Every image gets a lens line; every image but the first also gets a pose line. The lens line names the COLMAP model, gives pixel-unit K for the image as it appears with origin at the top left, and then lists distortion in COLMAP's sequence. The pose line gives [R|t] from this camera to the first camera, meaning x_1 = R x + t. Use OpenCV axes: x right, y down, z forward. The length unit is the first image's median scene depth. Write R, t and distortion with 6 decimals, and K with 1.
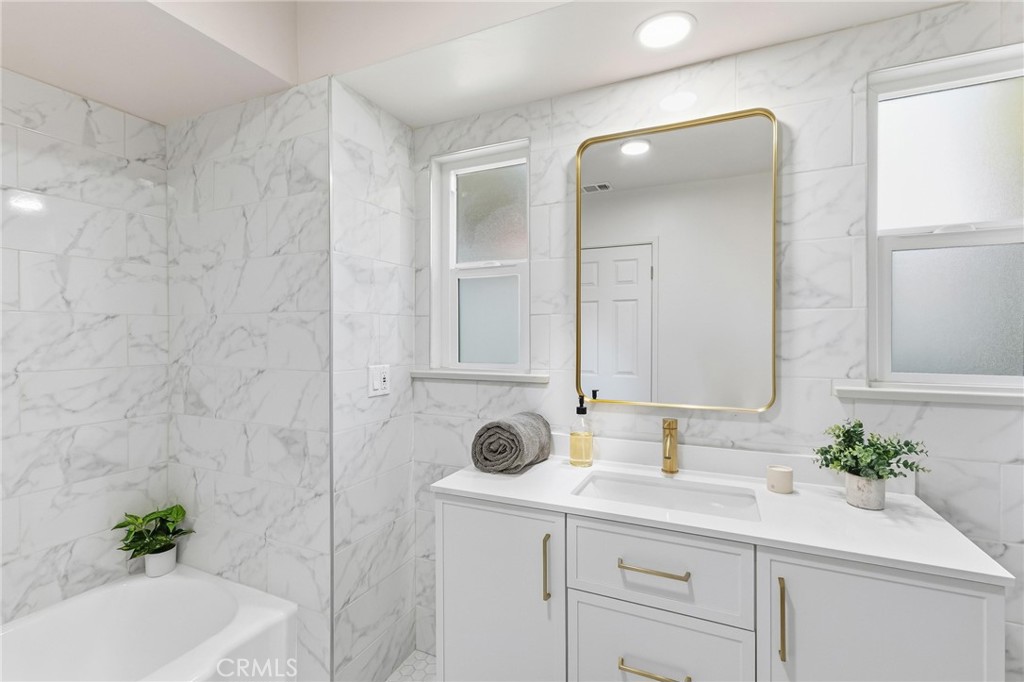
lens RADIAL K [[463.0, 0, 516.1], [0, 463.0, 333.9], [0, 0, 1]] dist [0.003583, 0.001552]
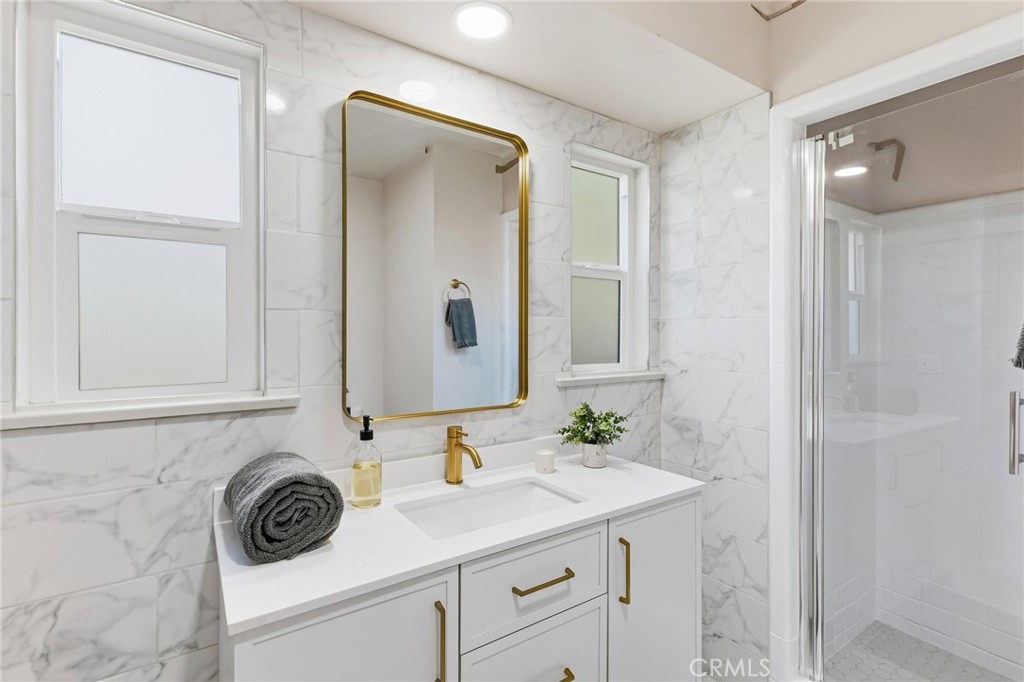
lens RADIAL K [[463.0, 0, 516.1], [0, 463.0, 333.9], [0, 0, 1]] dist [0.003583, 0.001552]
pose [[0.534847, 0.004401, 0.844938, -0.417696], [-0.004591, 0.999987, -0.002303, -0.005420], [-0.844937, -0.002648, 0.534860, 0.397851]]
